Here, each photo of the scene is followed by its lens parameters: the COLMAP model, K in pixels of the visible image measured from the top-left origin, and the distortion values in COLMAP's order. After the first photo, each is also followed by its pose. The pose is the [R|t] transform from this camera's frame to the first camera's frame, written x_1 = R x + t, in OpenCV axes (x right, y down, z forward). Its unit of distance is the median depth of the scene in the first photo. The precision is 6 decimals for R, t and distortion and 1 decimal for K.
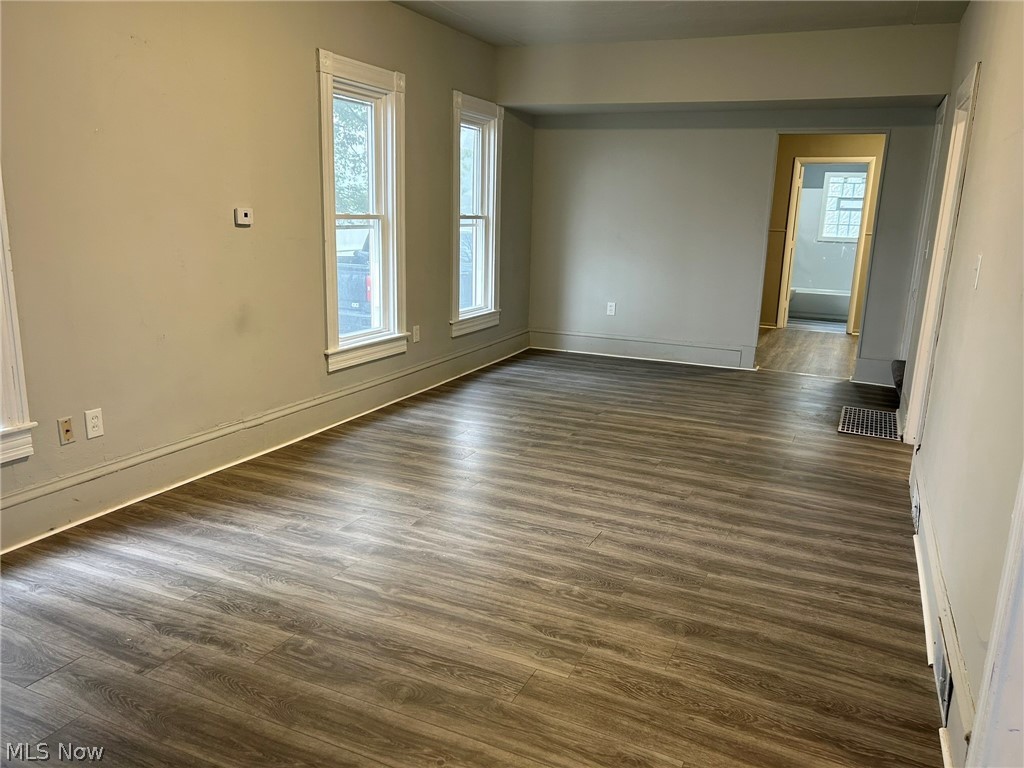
lens RADIAL K [[764.1, 0, 510.8], [0, 764.1, 385.9], [0, 0, 1]] dist [-0.006131, -0.001295]
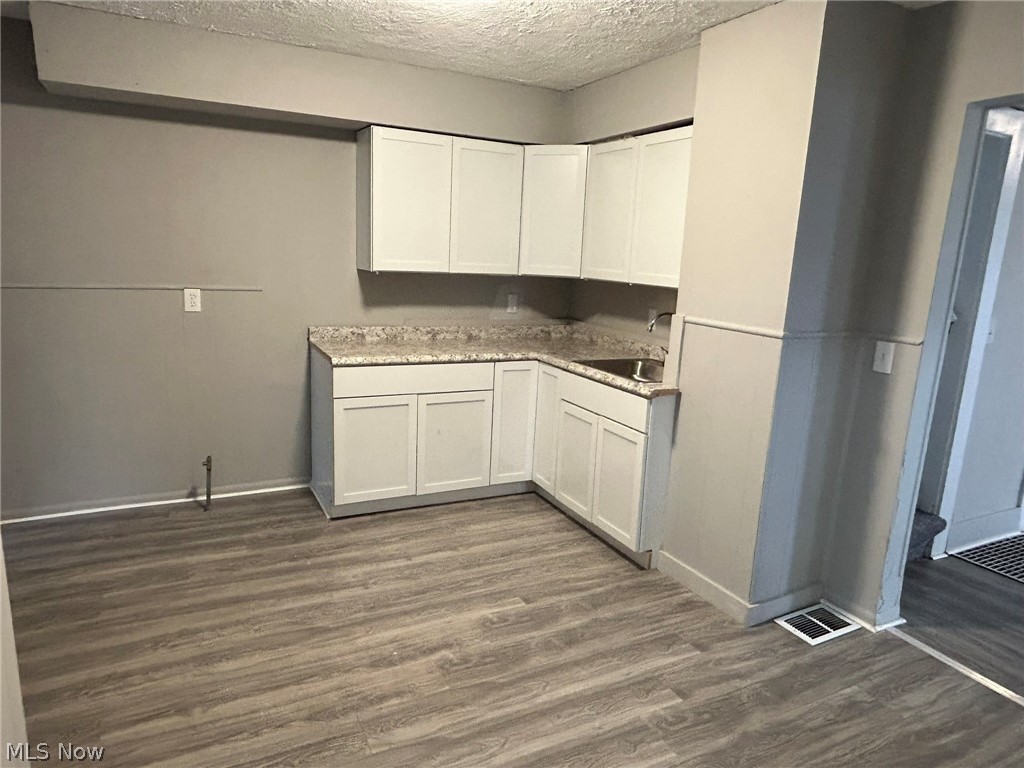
lens RADIAL K [[654.7, 0, 512.0], [0, 654.7, 385.6], [0, 0, 1]] dist [0.011870, 0.001562]
pose [[0.617655, -0.155479, 0.770927, -0.313703], [0.146170, 0.985878, 0.081721, -0.149568], [-0.772746, 0.062211, 0.631659, 0.566673]]
